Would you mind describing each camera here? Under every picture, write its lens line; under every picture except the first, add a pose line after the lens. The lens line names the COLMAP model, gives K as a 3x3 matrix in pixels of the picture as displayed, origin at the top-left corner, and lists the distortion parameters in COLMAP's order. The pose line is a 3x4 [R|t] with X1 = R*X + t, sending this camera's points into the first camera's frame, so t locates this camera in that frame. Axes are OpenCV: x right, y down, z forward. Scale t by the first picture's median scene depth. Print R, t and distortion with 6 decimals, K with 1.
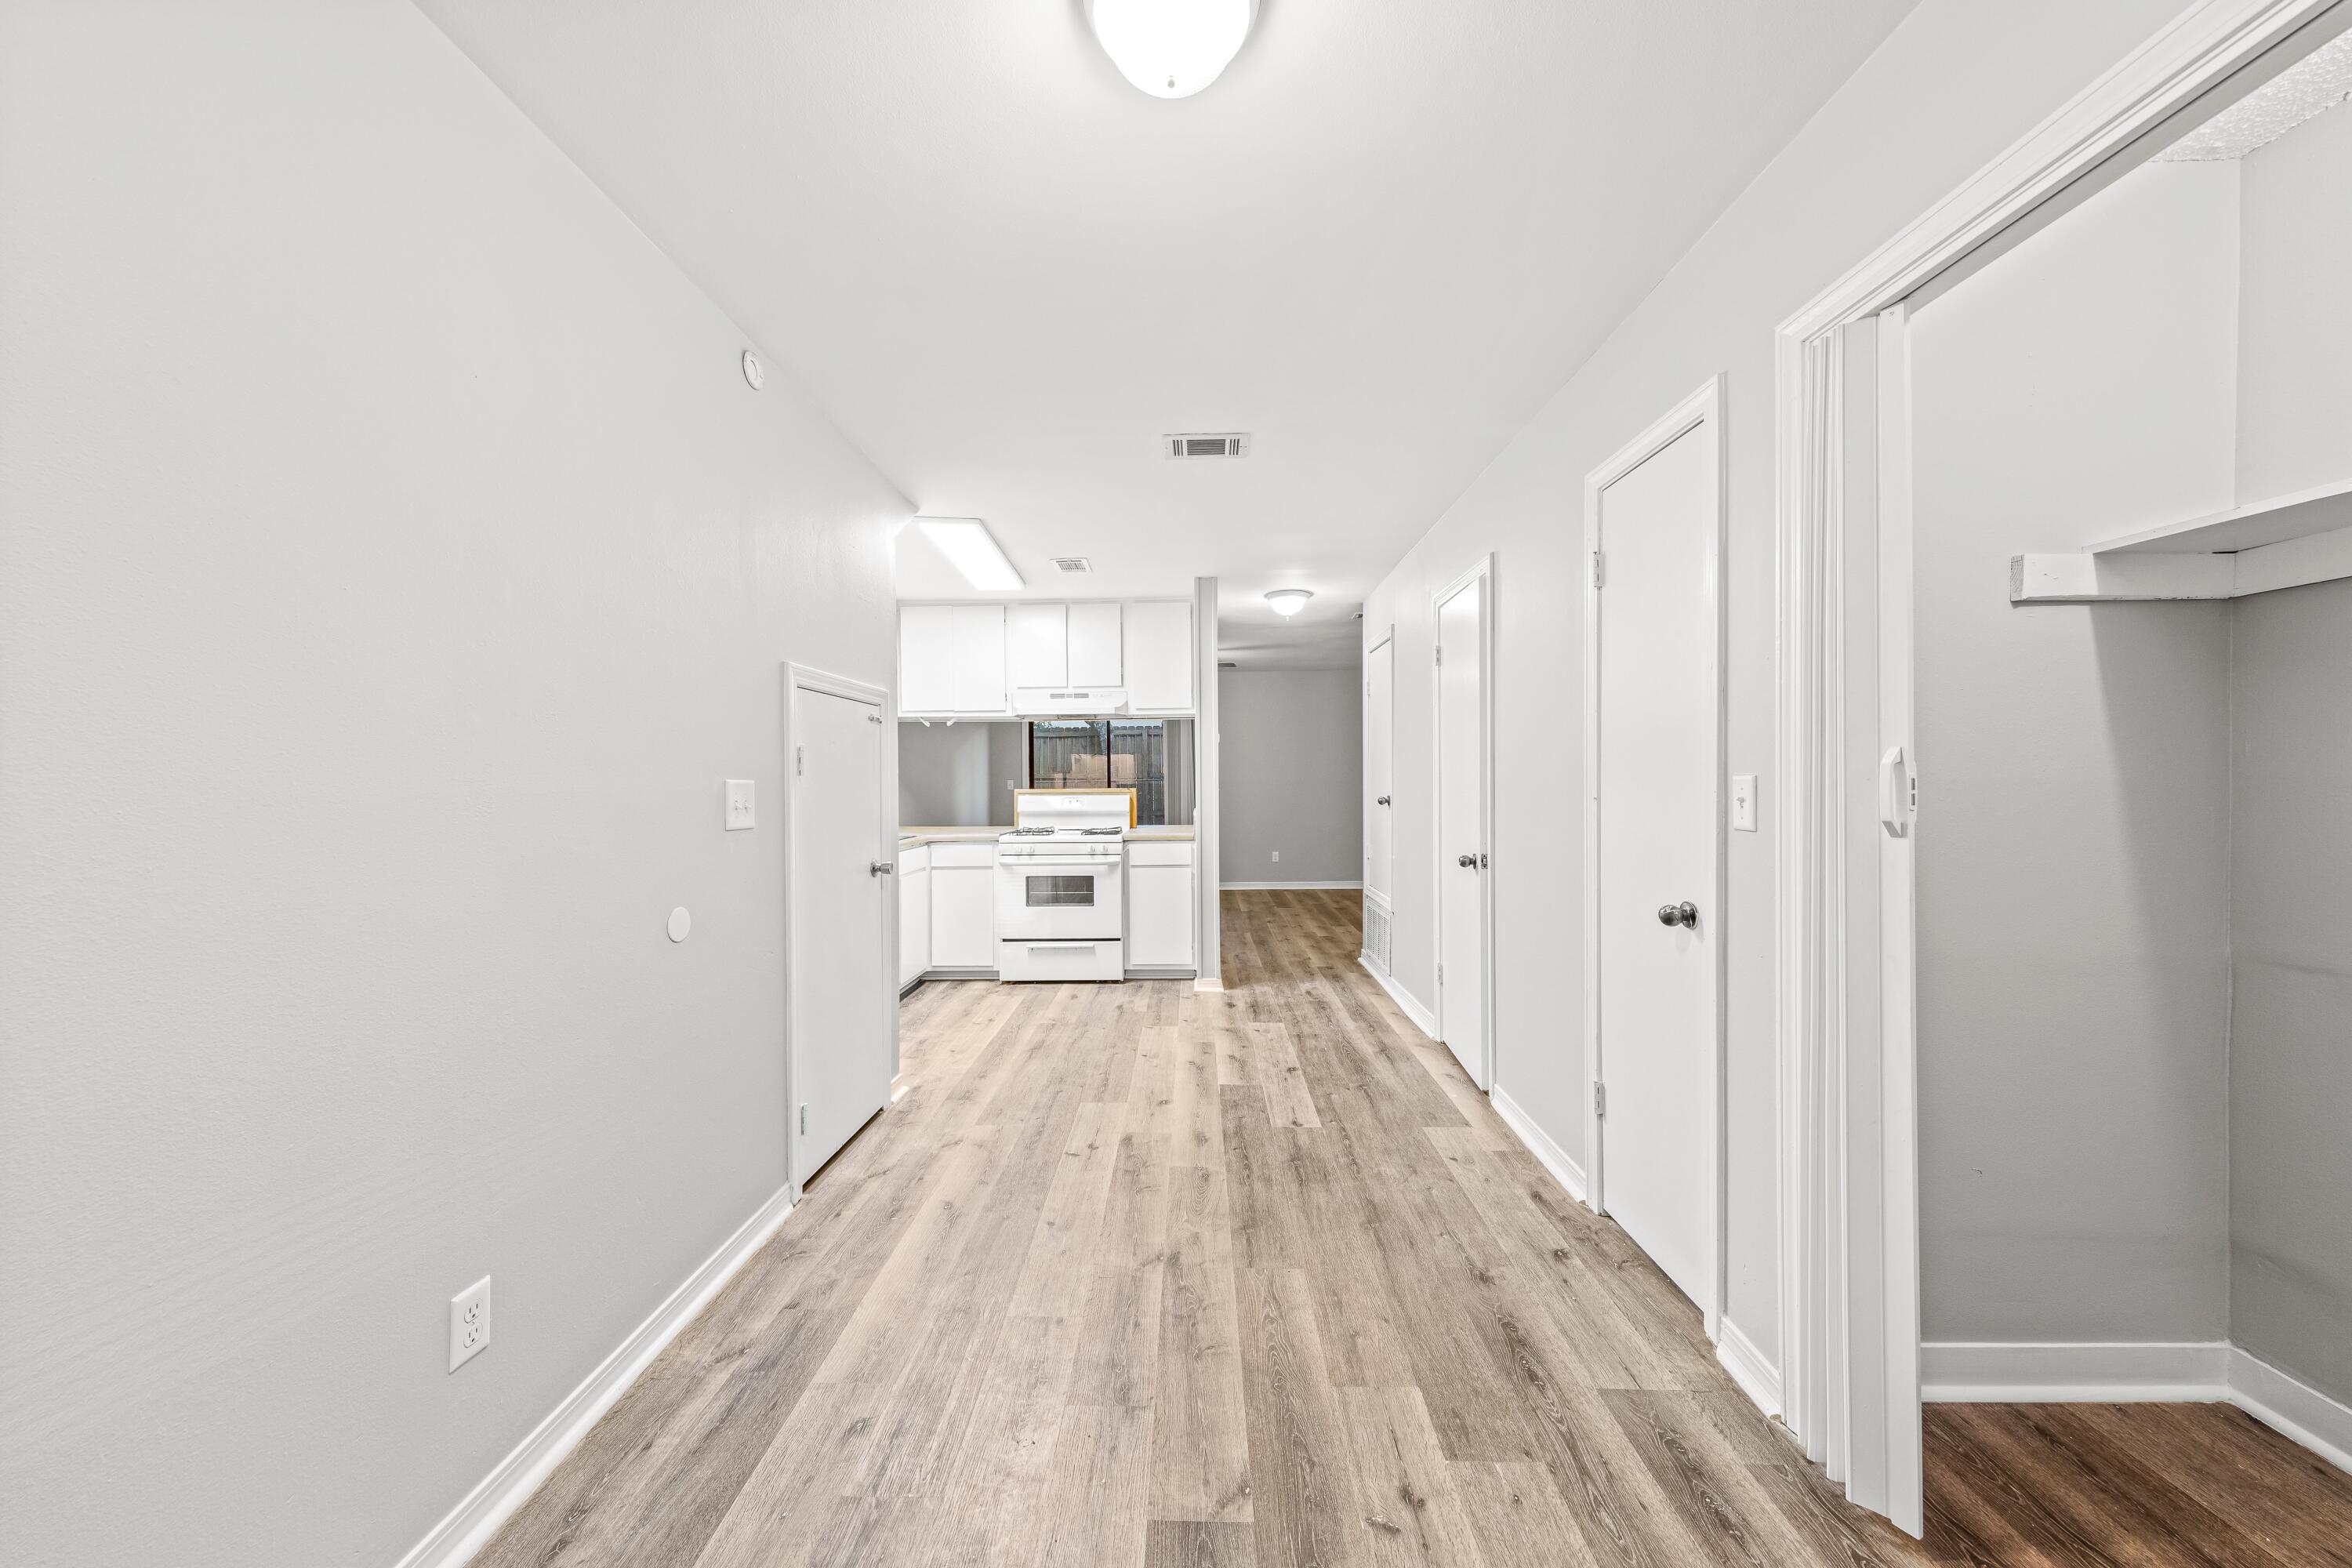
lens RADIAL K [[803.9, 0, 1176.0], [0, 803.9, 784.0], [0, 0, 1]] dist [0.007157, -0.000099]
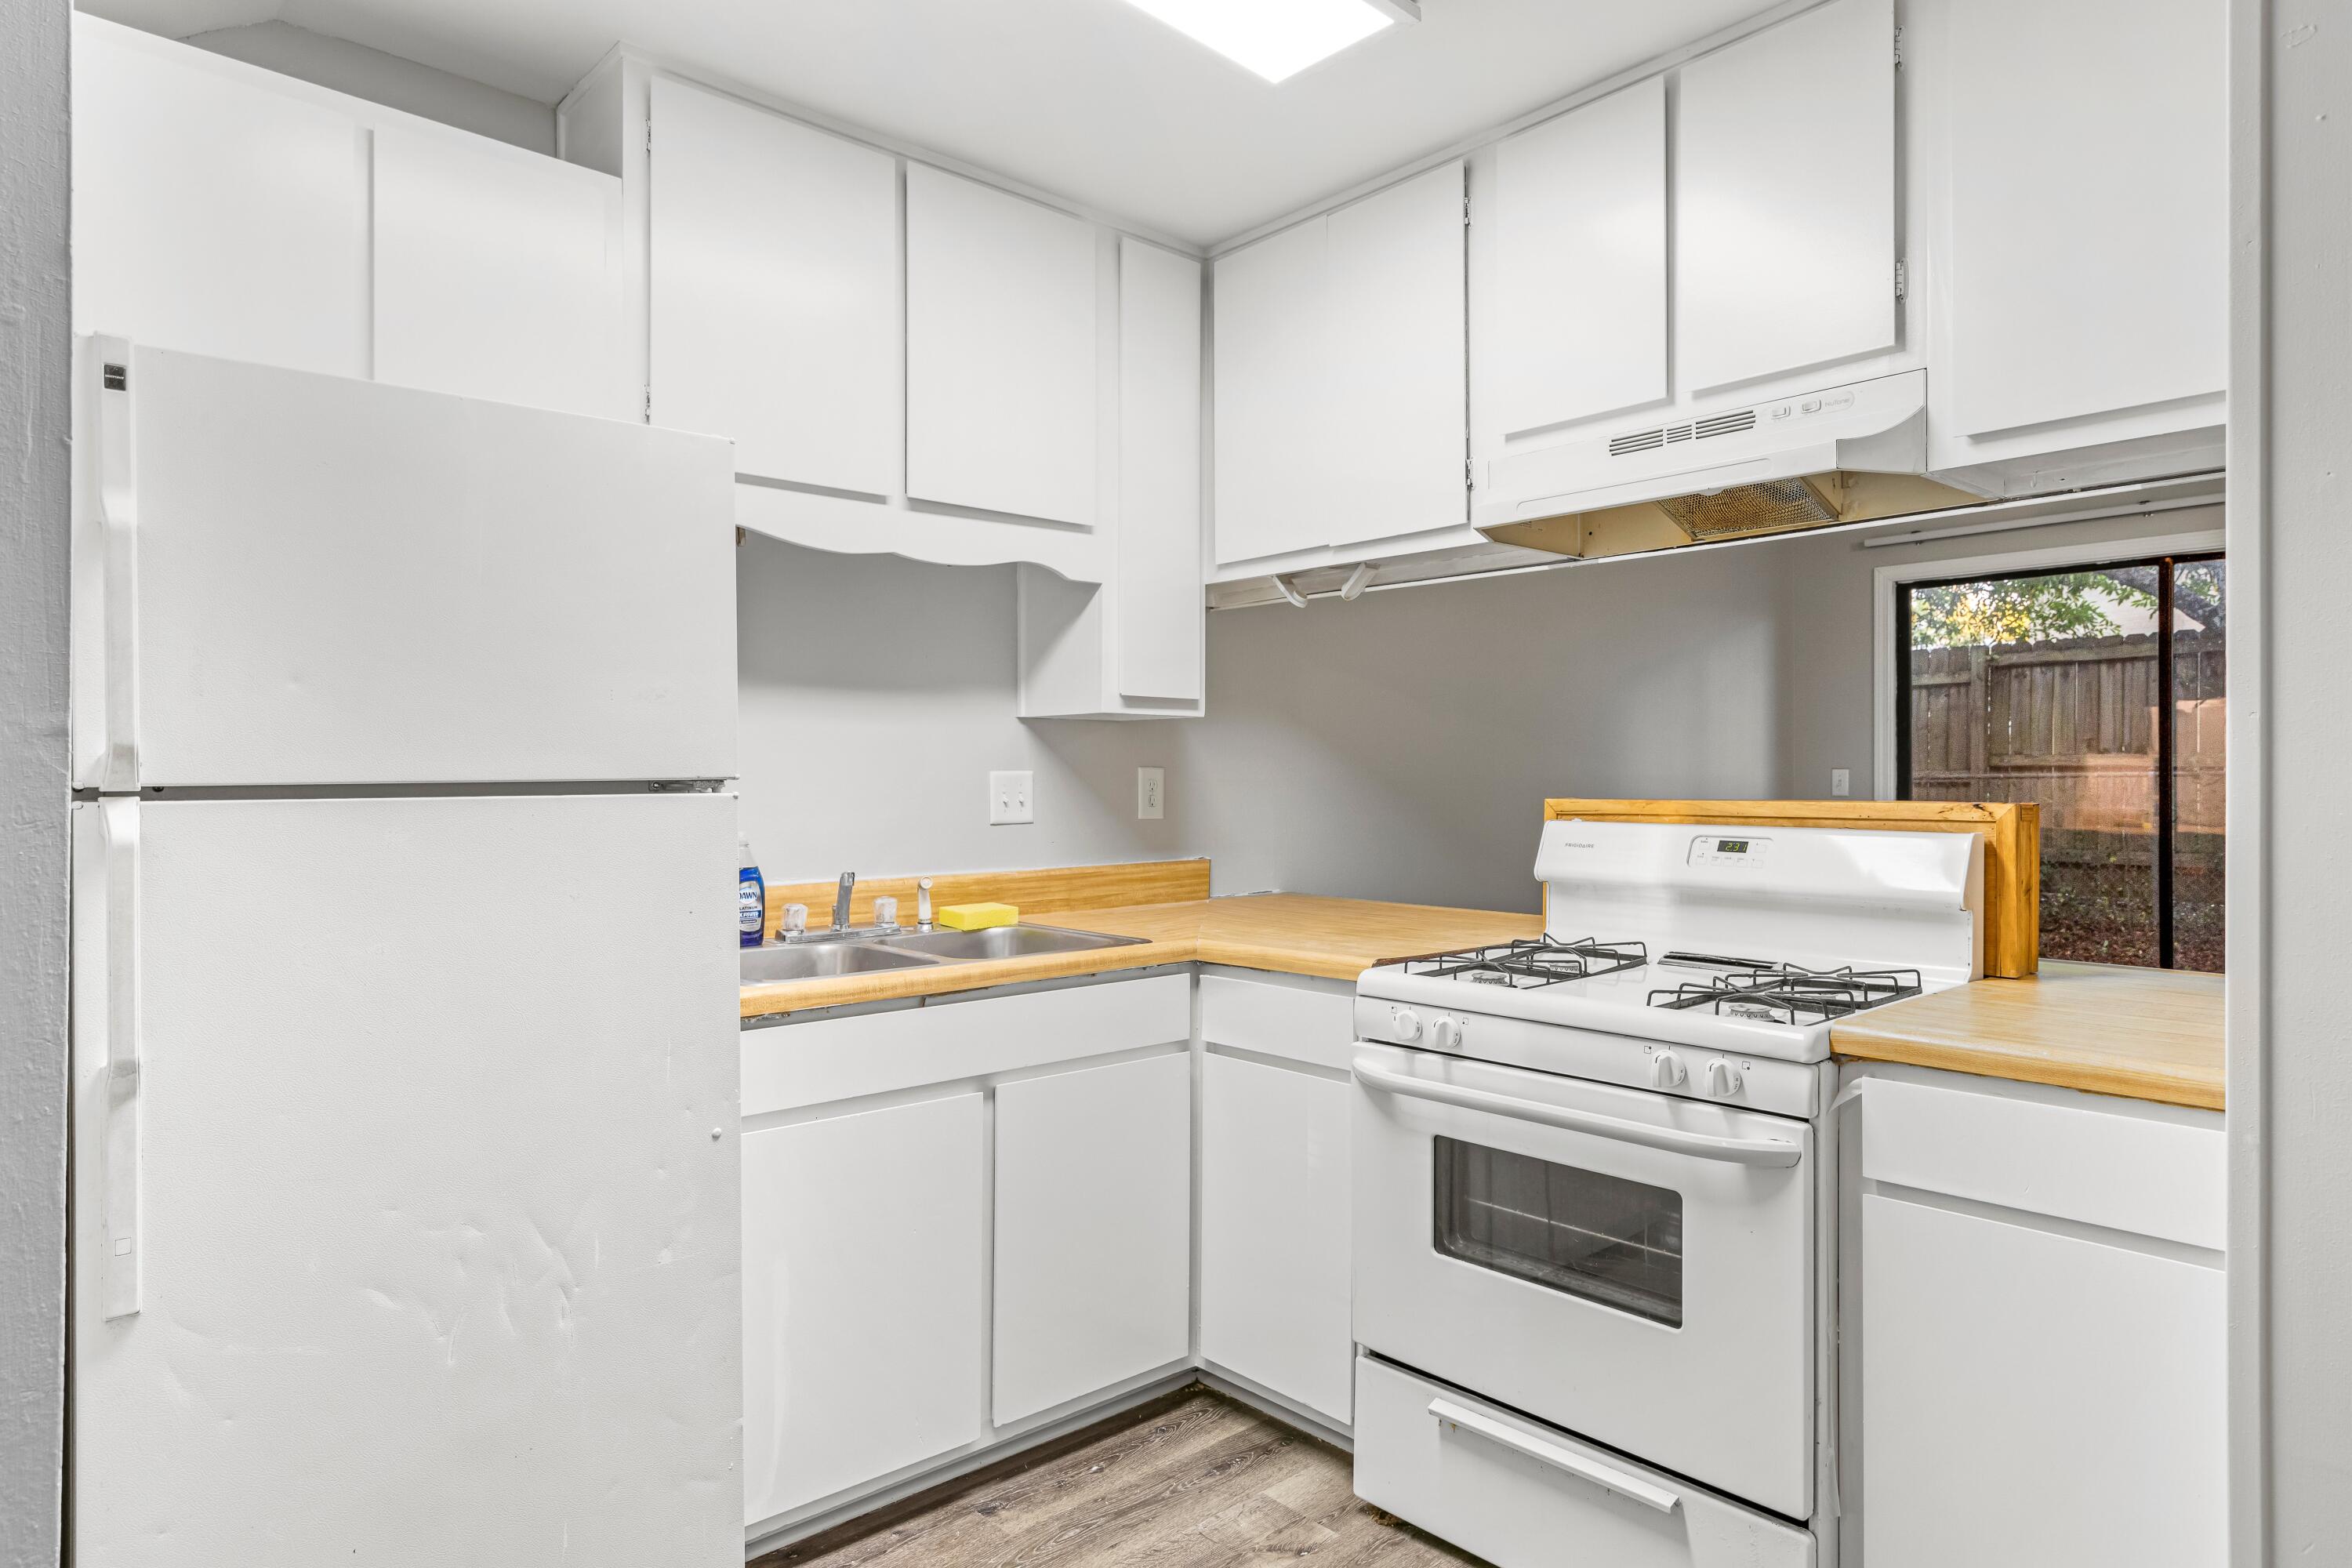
lens RADIAL K [[1361.9, 0, 1173.6], [0, 1361.9, 778.4], [0, 0, 1]] dist [0.003597, 0.001034]
pose [[0.684508, 0.006654, -0.728975, 0.177719], [-0.006433, 0.999975, 0.003087, -0.003987], [0.728977, 0.002576, 0.684534, 1.468900]]
